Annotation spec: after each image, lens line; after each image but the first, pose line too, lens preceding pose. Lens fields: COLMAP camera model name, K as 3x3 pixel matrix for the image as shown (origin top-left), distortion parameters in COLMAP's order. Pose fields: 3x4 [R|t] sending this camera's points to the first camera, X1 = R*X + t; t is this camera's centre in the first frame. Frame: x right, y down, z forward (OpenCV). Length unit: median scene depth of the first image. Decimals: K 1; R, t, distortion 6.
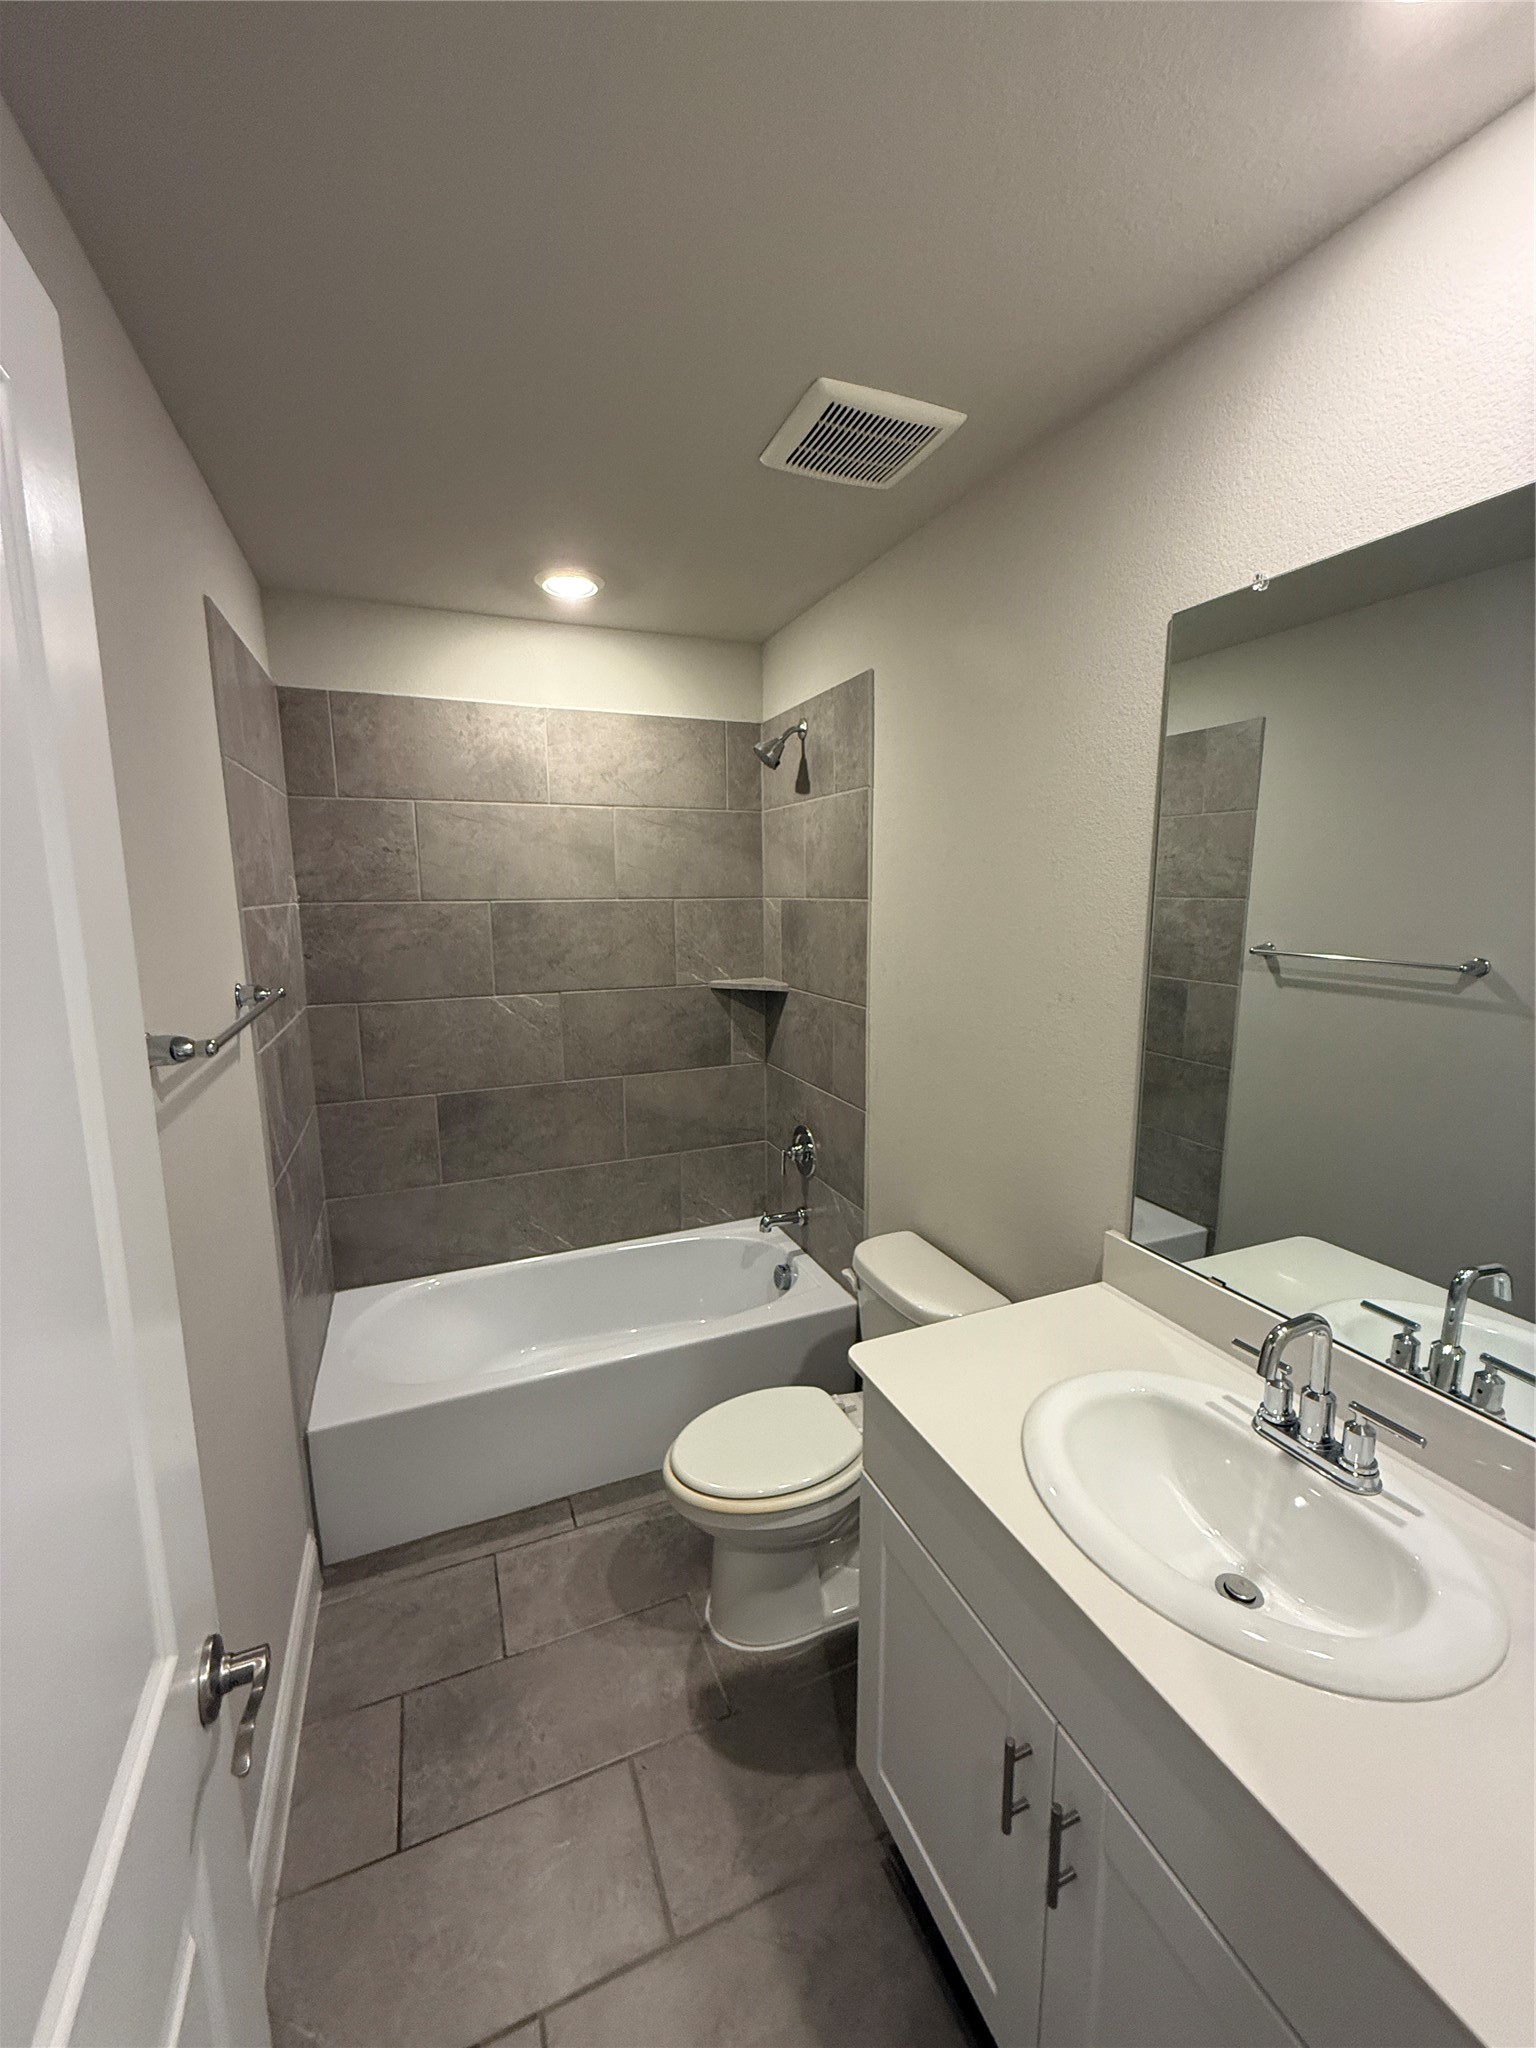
lens RADIAL K [[830.3, 0, 768.0], [0, 830.3, 1024.0], [0, 0, 1]] dist [0.000286, -0.000030]
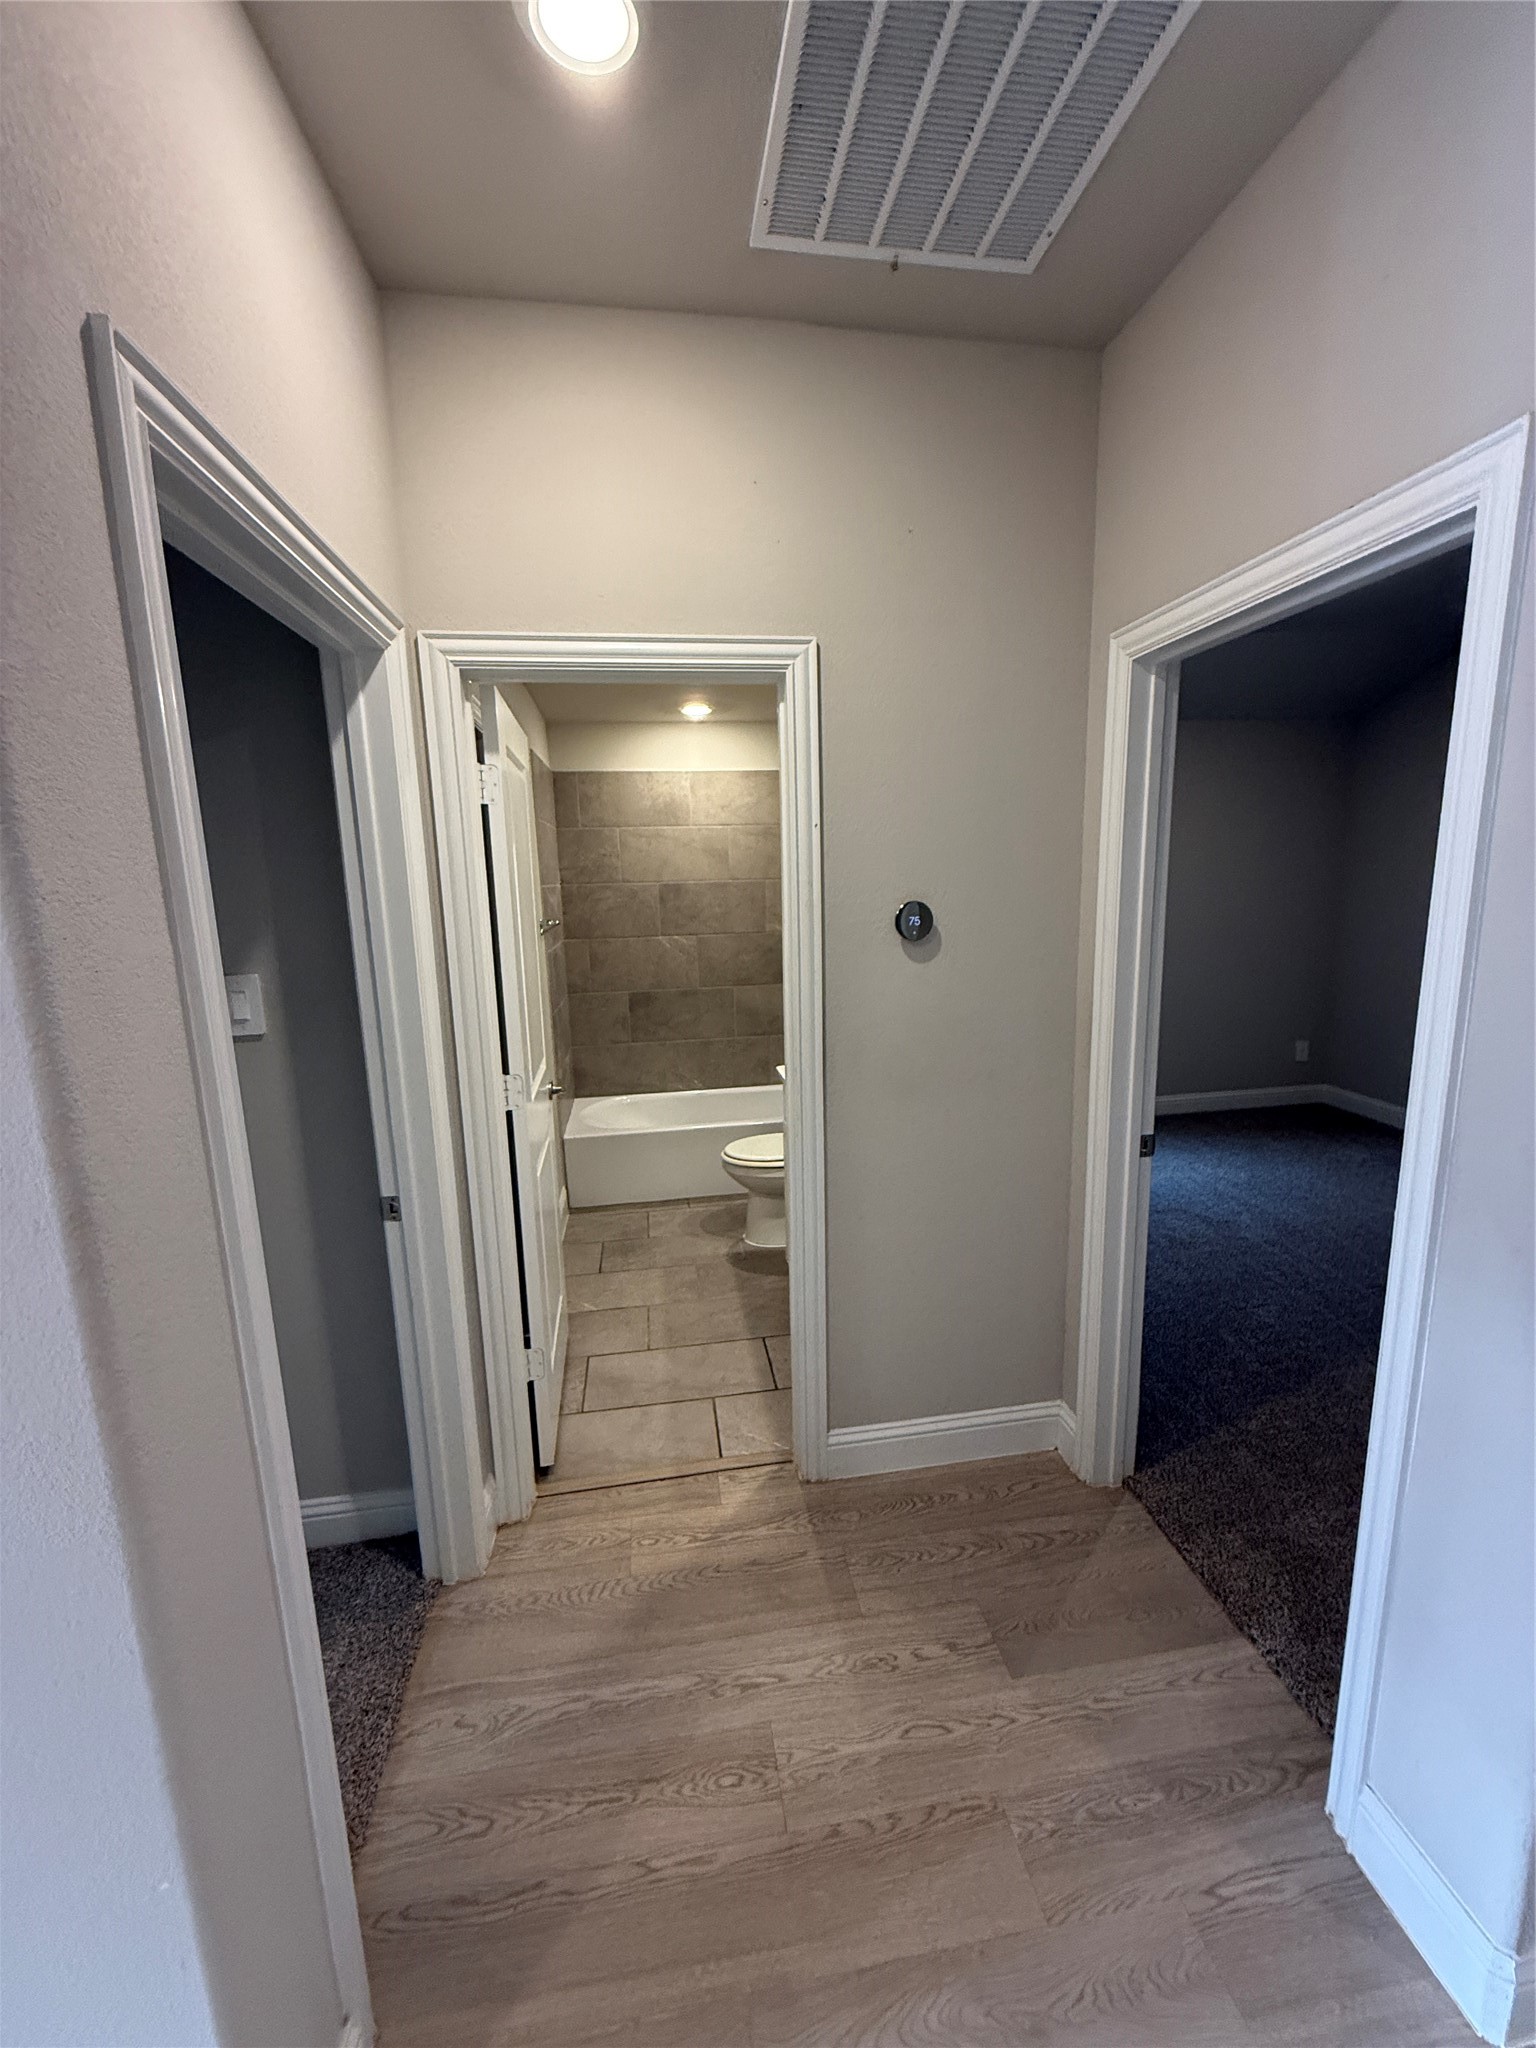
lens RADIAL K [[830.3, 0, 768.0], [0, 830.3, 1024.0], [0, 0, 1]] dist [0.000286, -0.000030]
pose [[0.969598, 0.020917, -0.243808, 0.327780], [-0.017802, 0.999729, 0.014972, 0.122160], [0.244055, -0.010177, 0.969708, -0.657717]]
